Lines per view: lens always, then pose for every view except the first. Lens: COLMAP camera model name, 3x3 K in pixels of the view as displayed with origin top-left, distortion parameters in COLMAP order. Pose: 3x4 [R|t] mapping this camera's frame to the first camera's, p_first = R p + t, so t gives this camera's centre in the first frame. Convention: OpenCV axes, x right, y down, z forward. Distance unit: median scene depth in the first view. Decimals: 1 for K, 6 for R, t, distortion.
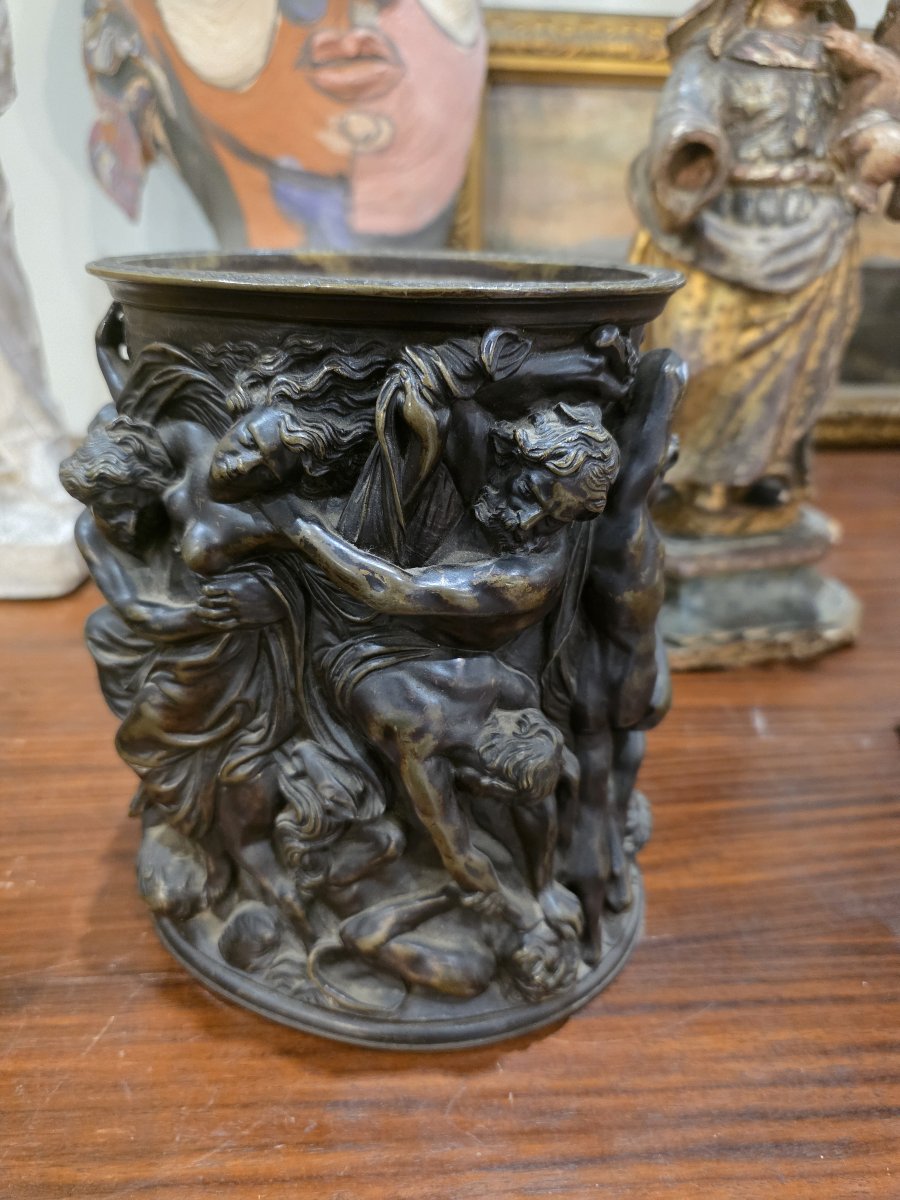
lens RADIAL K [[834.7, 0, 441.5], [0, 834.7, 600.6], [0, 0, 1]] dist [-0.026290, -0.011109]
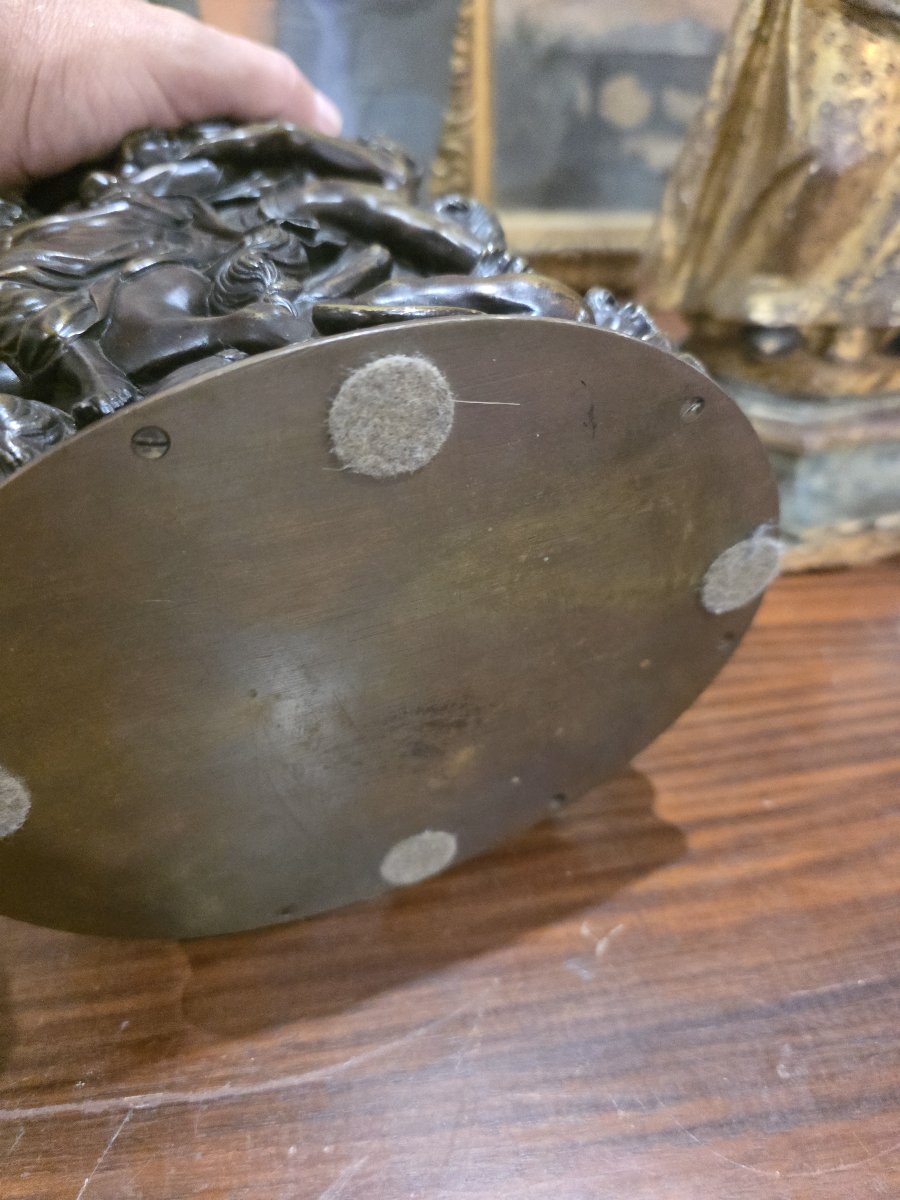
lens RADIAL K [[834.7, 0, 457.0], [0, 834.7, 592.4], [0, 0, 1]] dist [-0.026290, -0.011109]
pose [[0.998586, -0.034934, 0.040079, -0.065782], [0.028706, 0.988777, 0.146614, -0.021088], [-0.044751, -0.145257, 0.988381, 0.236157]]
